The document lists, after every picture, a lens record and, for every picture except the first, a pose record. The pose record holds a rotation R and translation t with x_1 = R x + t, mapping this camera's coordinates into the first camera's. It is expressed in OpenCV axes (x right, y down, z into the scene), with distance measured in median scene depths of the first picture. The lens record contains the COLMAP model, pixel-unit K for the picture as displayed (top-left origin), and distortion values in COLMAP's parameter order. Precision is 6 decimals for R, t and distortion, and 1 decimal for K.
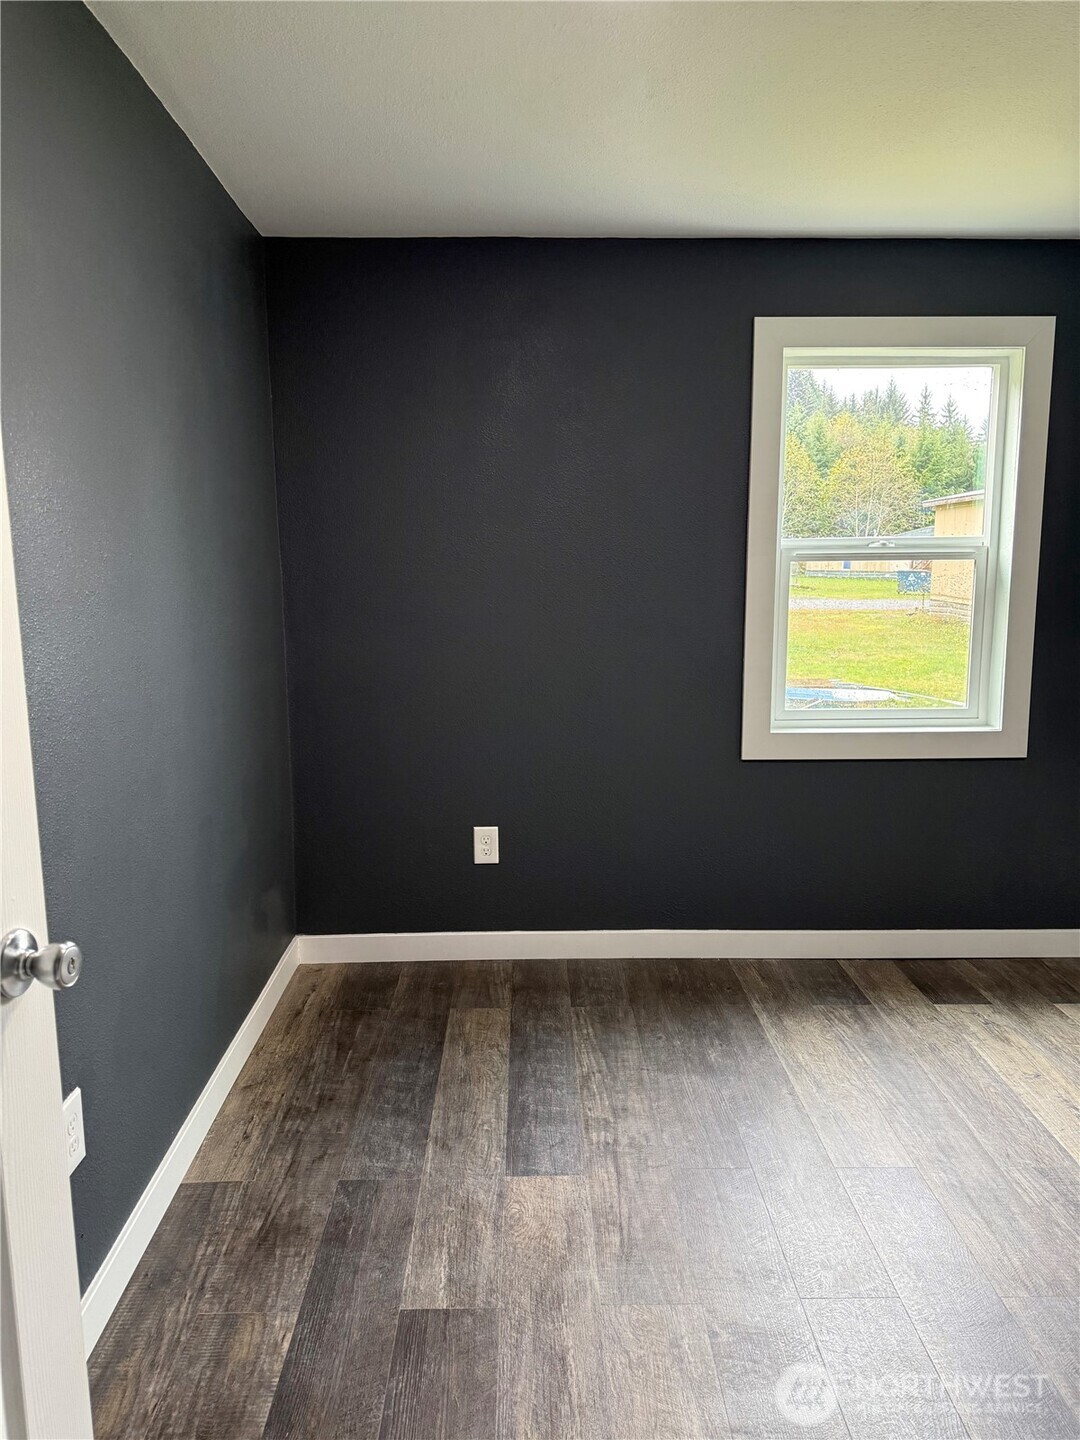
lens RADIAL K [[1024.9, 0, 561.7], [0, 1024.9, 716.7], [0, 0, 1]] dist [0.051071, -0.036758]
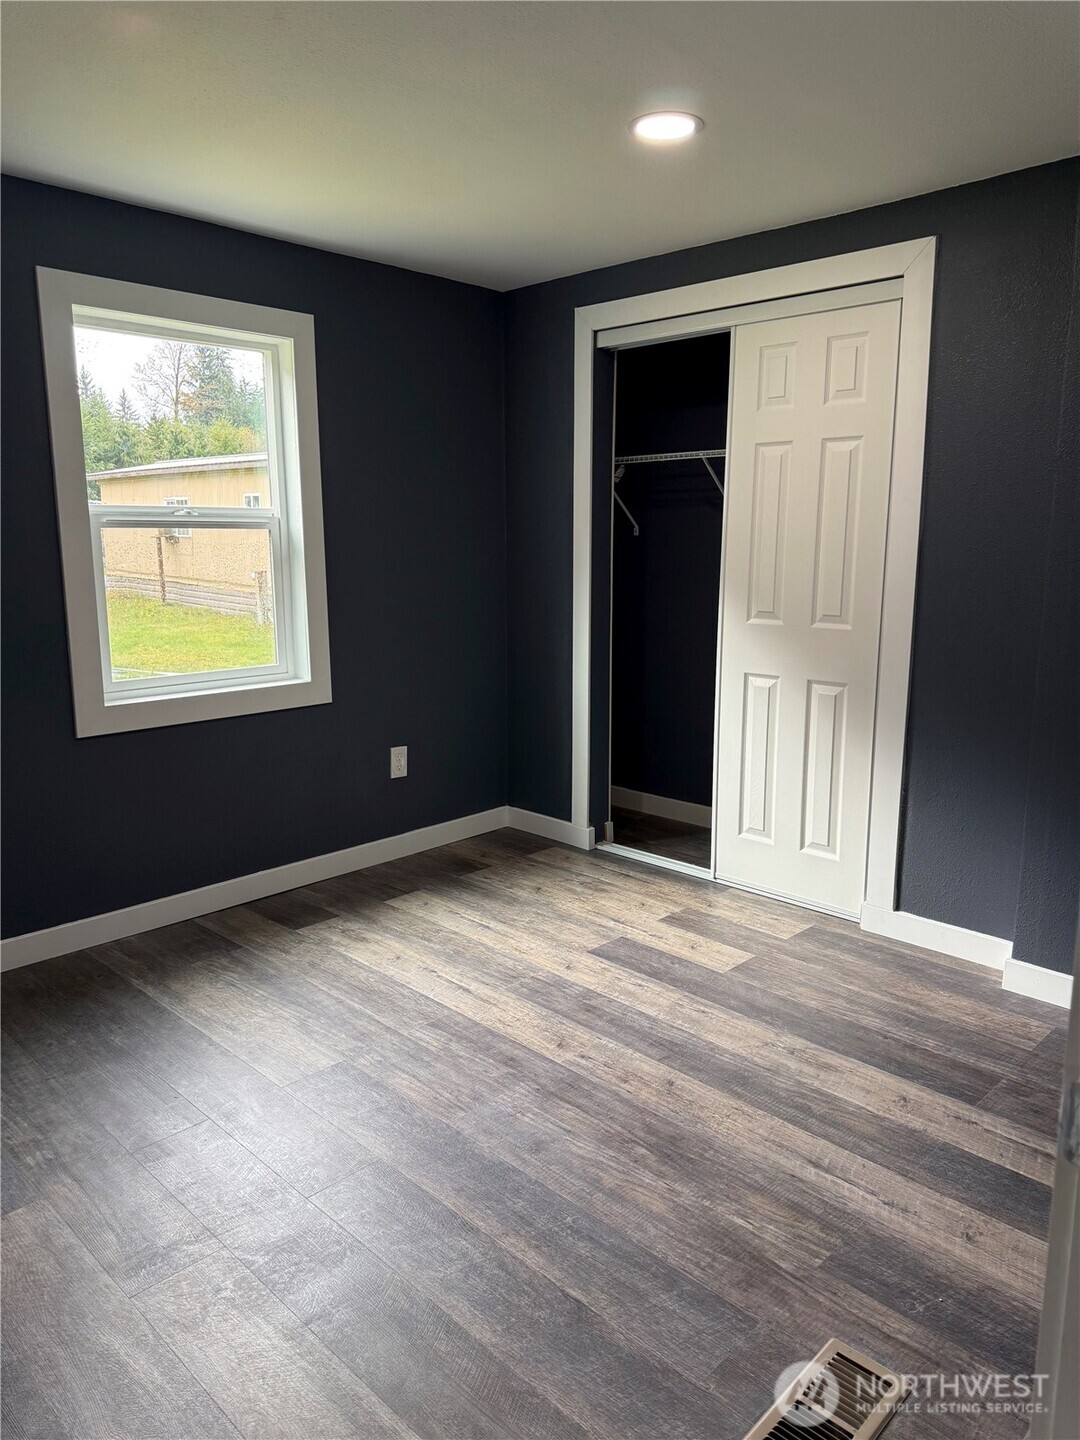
lens RADIAL K [[1009.0, 0, 540.0], [0, 1009.0, 720.0], [0, 0, 1]] dist [0.086762, -0.111313]
pose [[0.716277, -0.126104, 0.686327, -0.176295], [0.107731, 0.991728, 0.069785, 0.005865], [-0.689449, 0.023953, 0.723938, 0.021755]]
